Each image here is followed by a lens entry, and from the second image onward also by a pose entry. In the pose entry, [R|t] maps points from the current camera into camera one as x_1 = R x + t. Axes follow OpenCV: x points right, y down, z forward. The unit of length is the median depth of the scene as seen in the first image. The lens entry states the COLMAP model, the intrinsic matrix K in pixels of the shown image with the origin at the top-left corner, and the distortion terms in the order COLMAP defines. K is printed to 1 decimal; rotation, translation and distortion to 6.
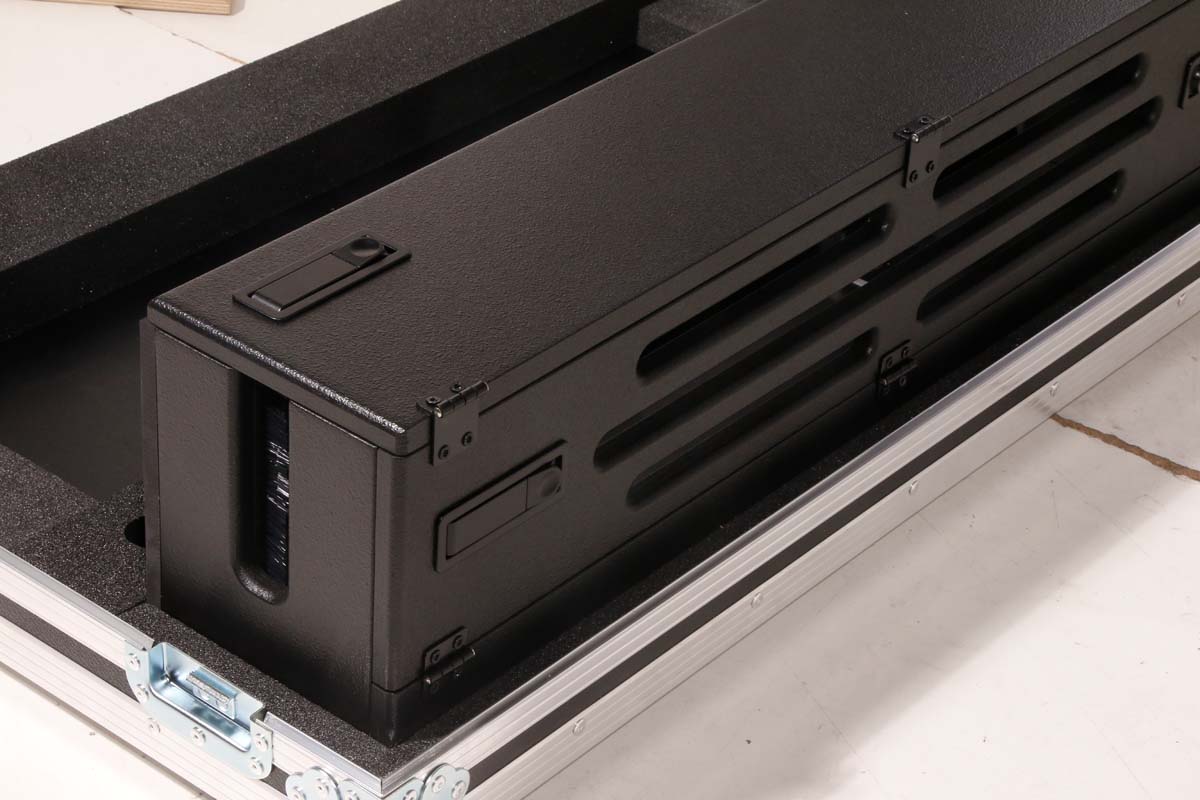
lens RADIAL K [[2941.8, 0, 600.0], [0, 2941.8, 400.0], [0, 0, 1]] dist [0.377210, -0.094566]
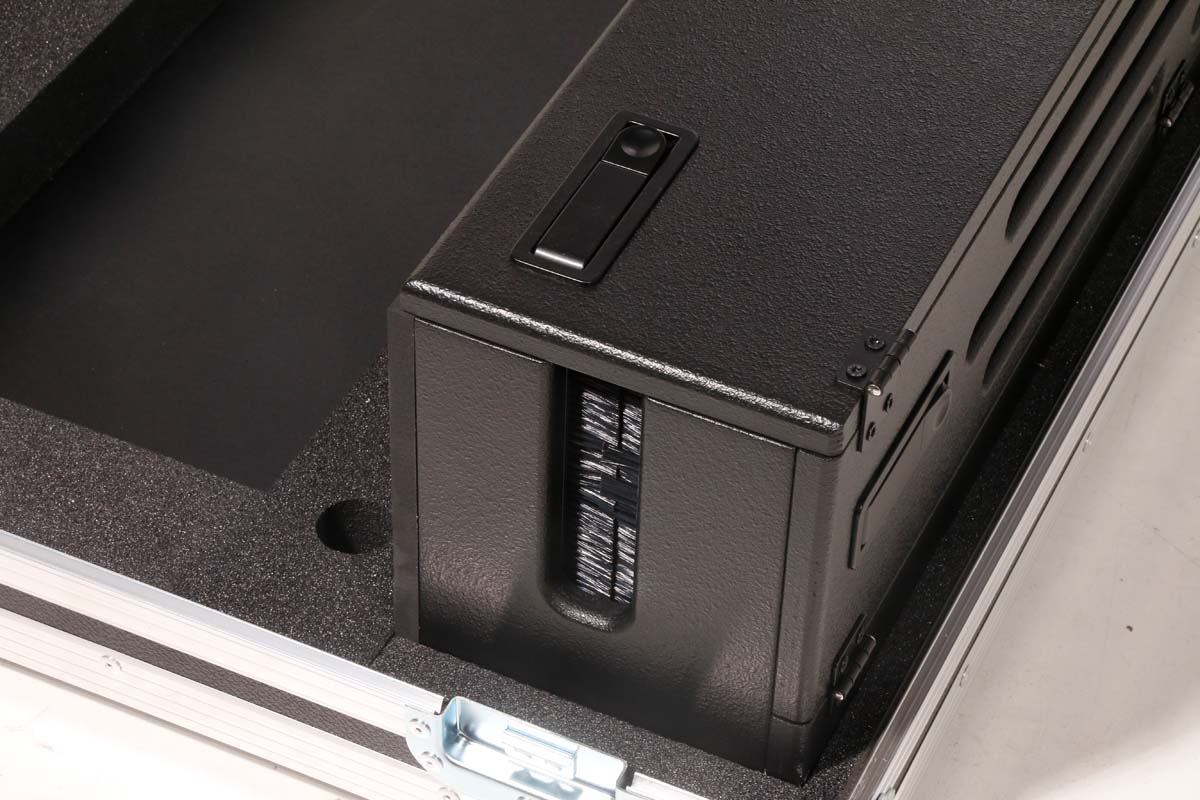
lens RADIAL K [[3166.0, 0, 600.0], [0, 3166.0, 400.0], [0, 0, 1]] dist [0.355465, -0.435733]
pose [[0.966925, -0.197039, 0.161962, -0.230182], [0.161888, 0.964797, 0.207267, -0.155293], [-0.197100, -0.174192, 0.964784, 0.226895]]
